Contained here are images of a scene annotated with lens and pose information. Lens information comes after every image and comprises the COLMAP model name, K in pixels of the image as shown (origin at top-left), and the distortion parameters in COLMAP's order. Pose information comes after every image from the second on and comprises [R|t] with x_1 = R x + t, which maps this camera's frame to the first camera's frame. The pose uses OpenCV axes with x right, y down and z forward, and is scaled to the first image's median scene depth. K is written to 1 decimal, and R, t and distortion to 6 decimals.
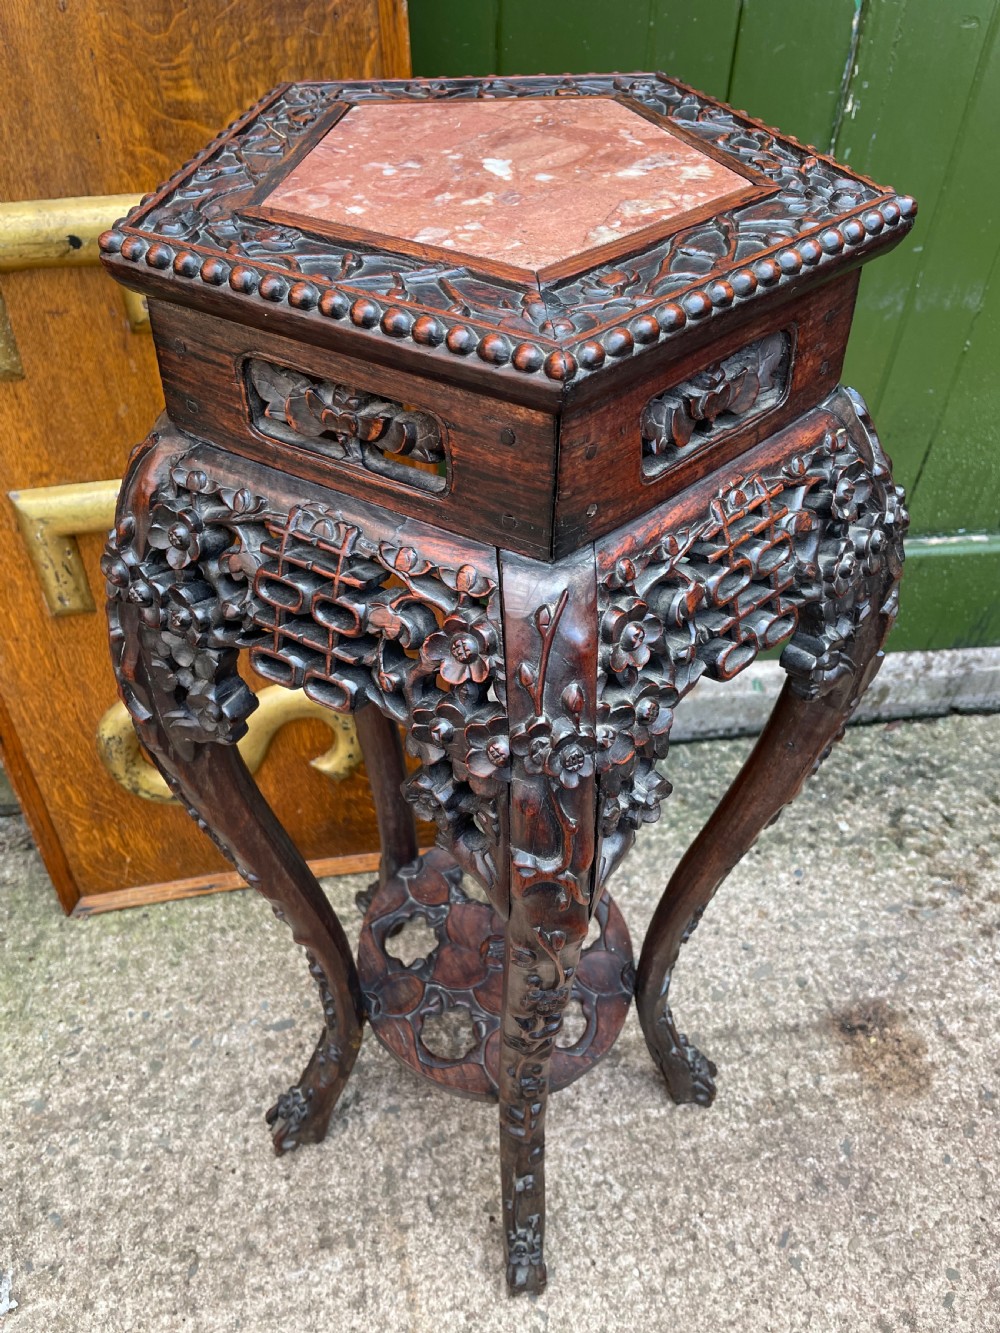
lens RADIAL K [[1017.3, 0, 496.0], [0, 1017.3, 656.5], [0, 0, 1]] dist [0.080976, -0.114780]
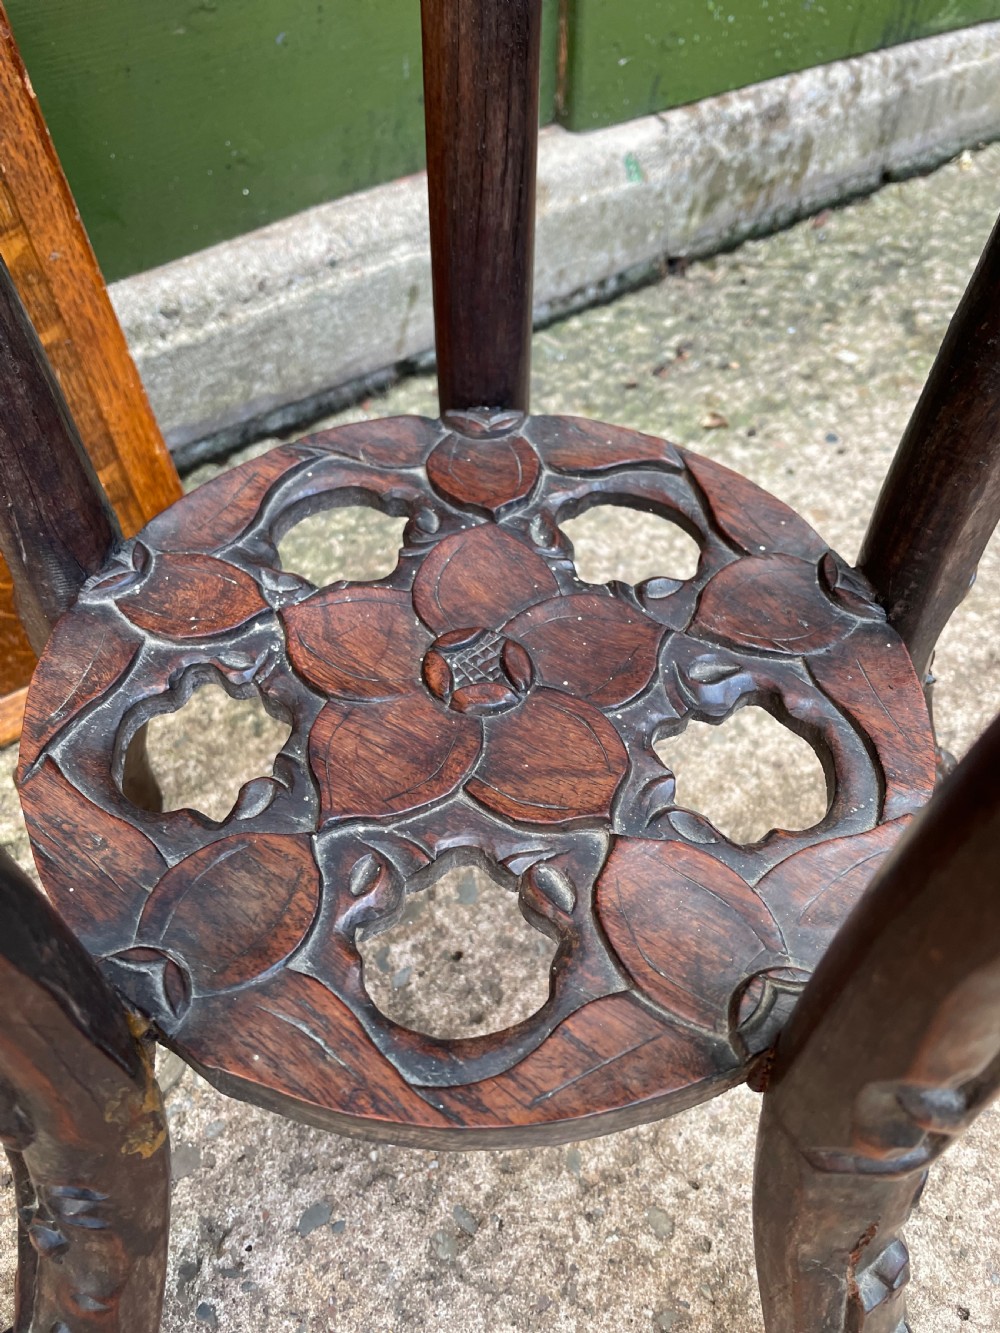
lens RADIAL K [[1025.7, 0, 505.7], [0, 1025.7, 657.5], [0, 0, 1]] dist [0.073948, -0.113460]
pose [[0.887719, -0.356944, 0.290770, -0.076981], [0.329502, 0.933686, 0.140208, 0.222137], [-0.321534, -0.028656, 0.946464, 0.631217]]
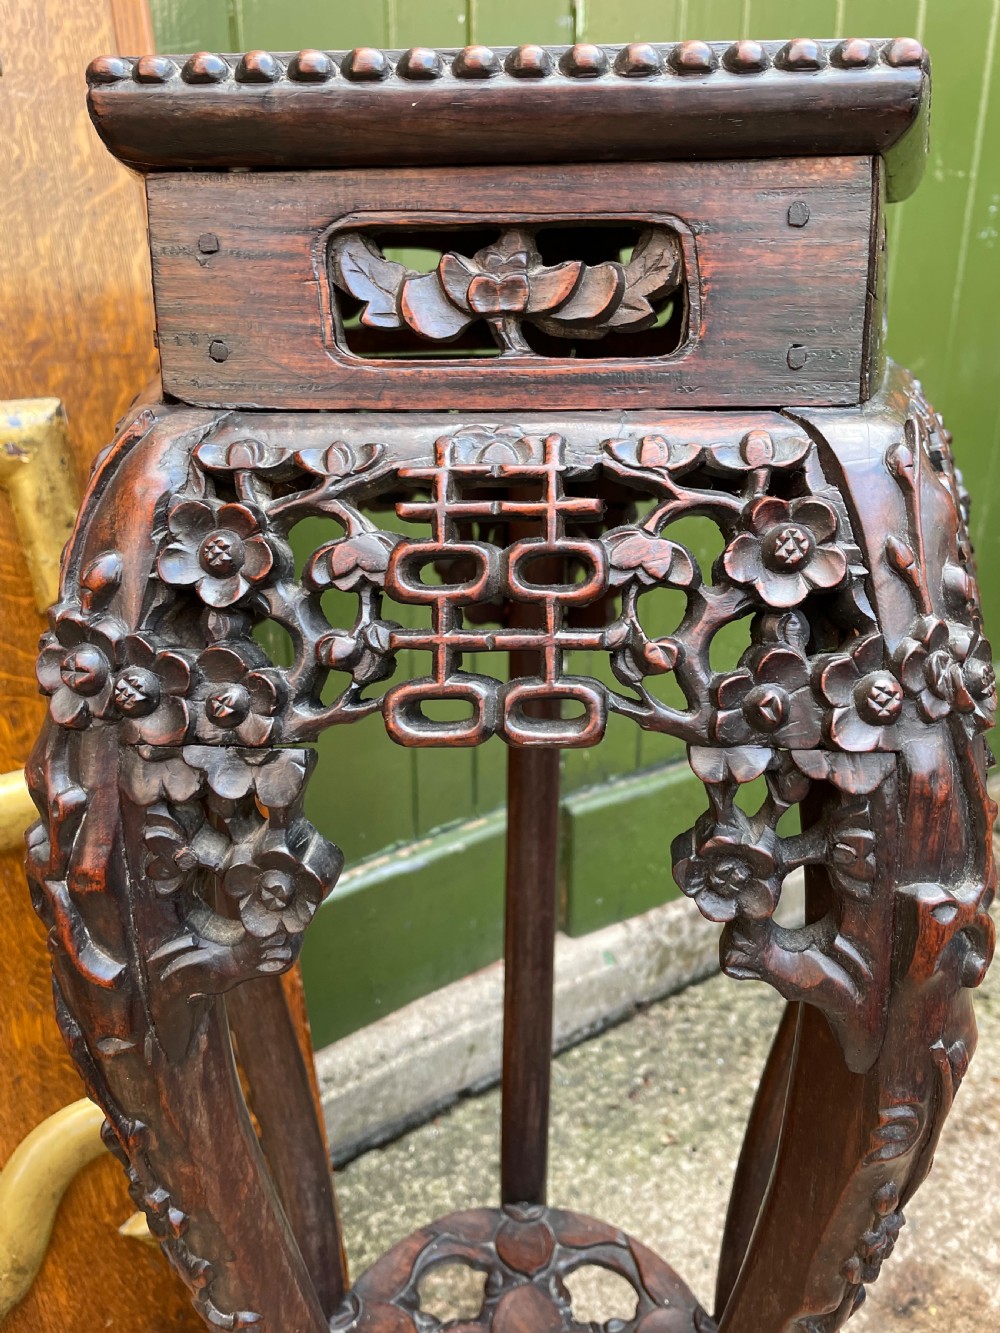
lens RADIAL K [[1025.7, 0, 505.7], [0, 1025.7, 657.5], [0, 0, 1]] dist [0.073948, -0.113460]
pose [[0.893893, -0.165266, 0.416705, -0.194217], [0.320039, 0.886172, -0.335074, 0.087977], [-0.313896, 0.432882, 0.845034, 0.215324]]
